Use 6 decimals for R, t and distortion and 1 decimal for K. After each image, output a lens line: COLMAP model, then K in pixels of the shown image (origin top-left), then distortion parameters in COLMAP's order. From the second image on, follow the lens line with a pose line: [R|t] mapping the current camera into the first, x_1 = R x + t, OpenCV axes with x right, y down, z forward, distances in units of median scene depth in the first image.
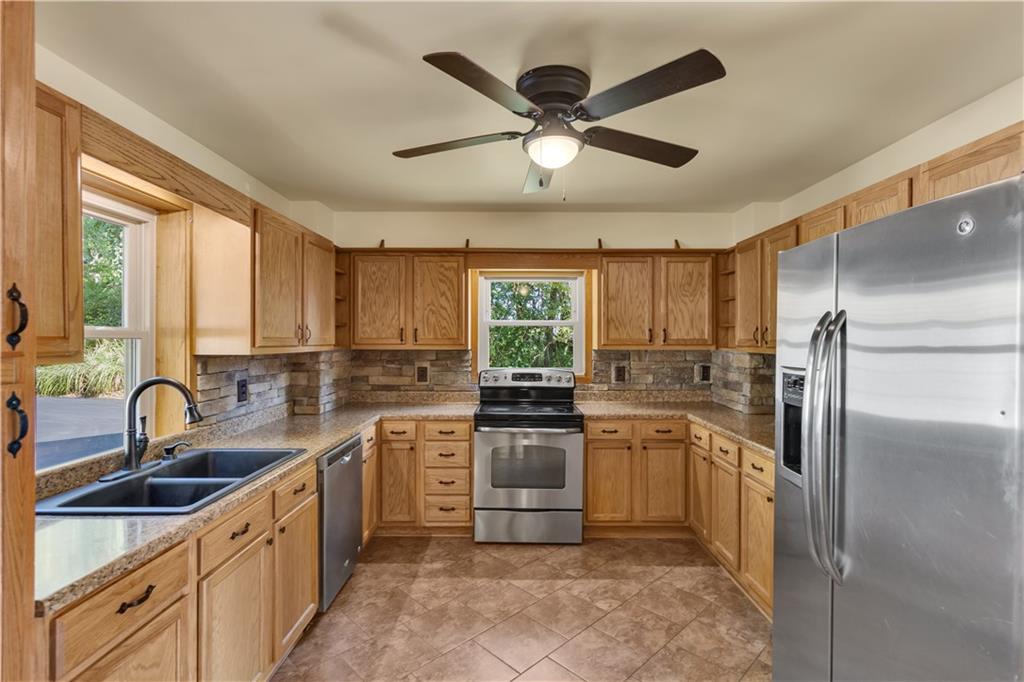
lens RADIAL K [[476.5, 0, 512.0], [0, 476.5, 341.0], [0, 0, 1]] dist [-0.003009, 0.001467]
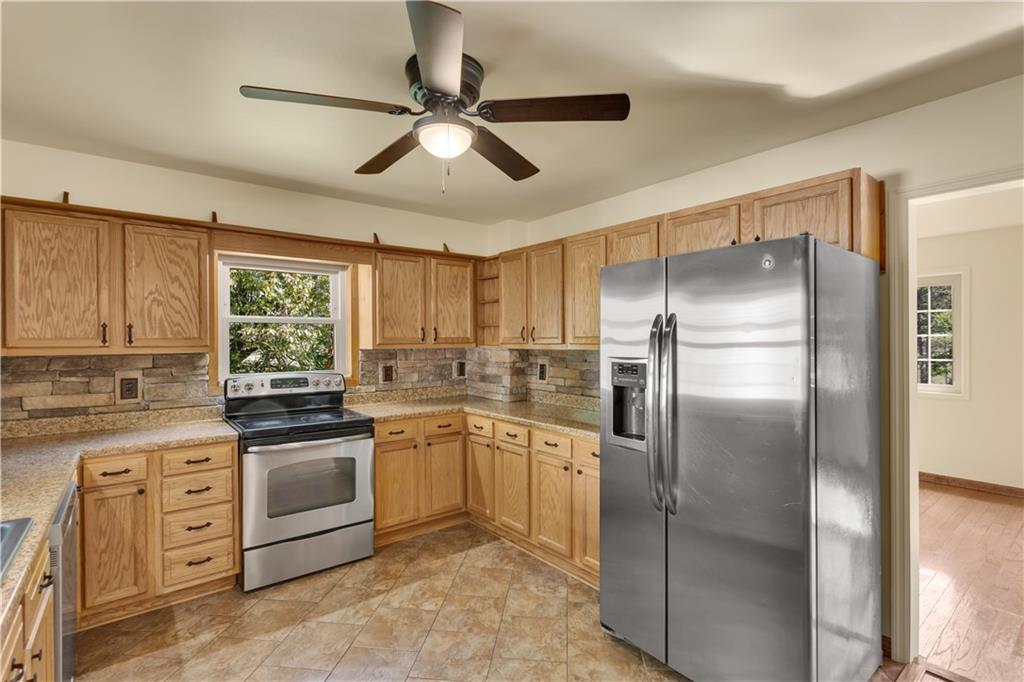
lens RADIAL K [[476.5, 0, 512.0], [0, 476.5, 341.0], [0, 0, 1]] dist [-0.003009, 0.001467]
pose [[0.781967, -0.009247, 0.623251, -0.211897], [0.009586, 0.999950, 0.002809, 0.001826], [-0.623246, 0.003778, 0.782017, 0.087511]]
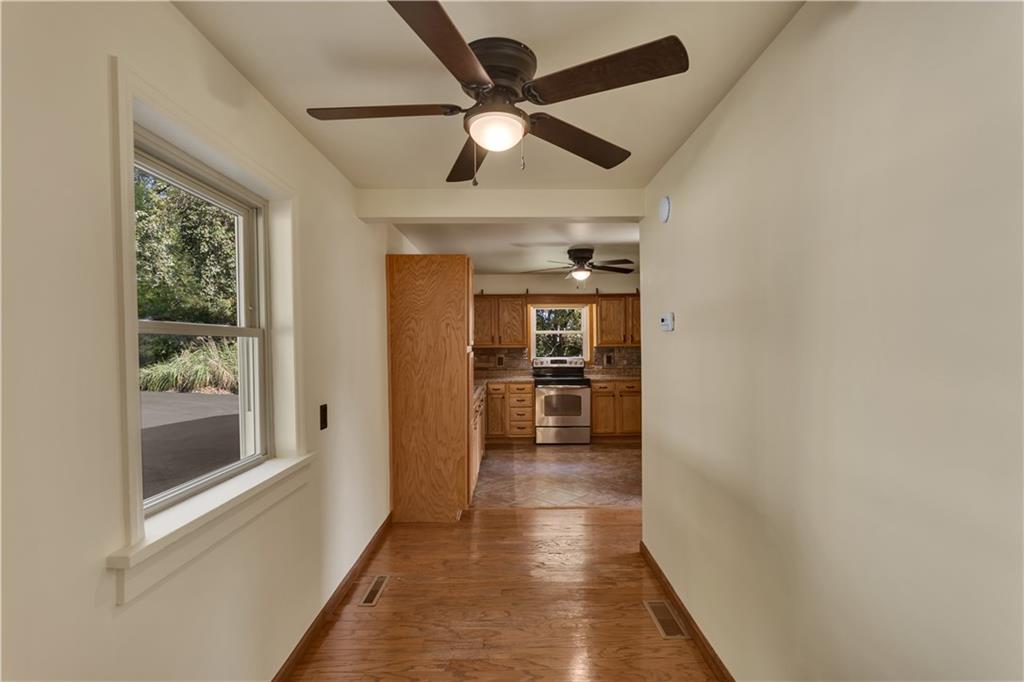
lens RADIAL K [[476.5, 0, 512.0], [0, 476.5, 341.0], [0, 0, 1]] dist [-0.003009, 0.001467]
pose [[0.999909, -0.011423, 0.007227, -0.180706], [0.011452, 0.999926, -0.004017, 0.000323], [-0.007181, 0.004099, 0.999966, -0.950241]]
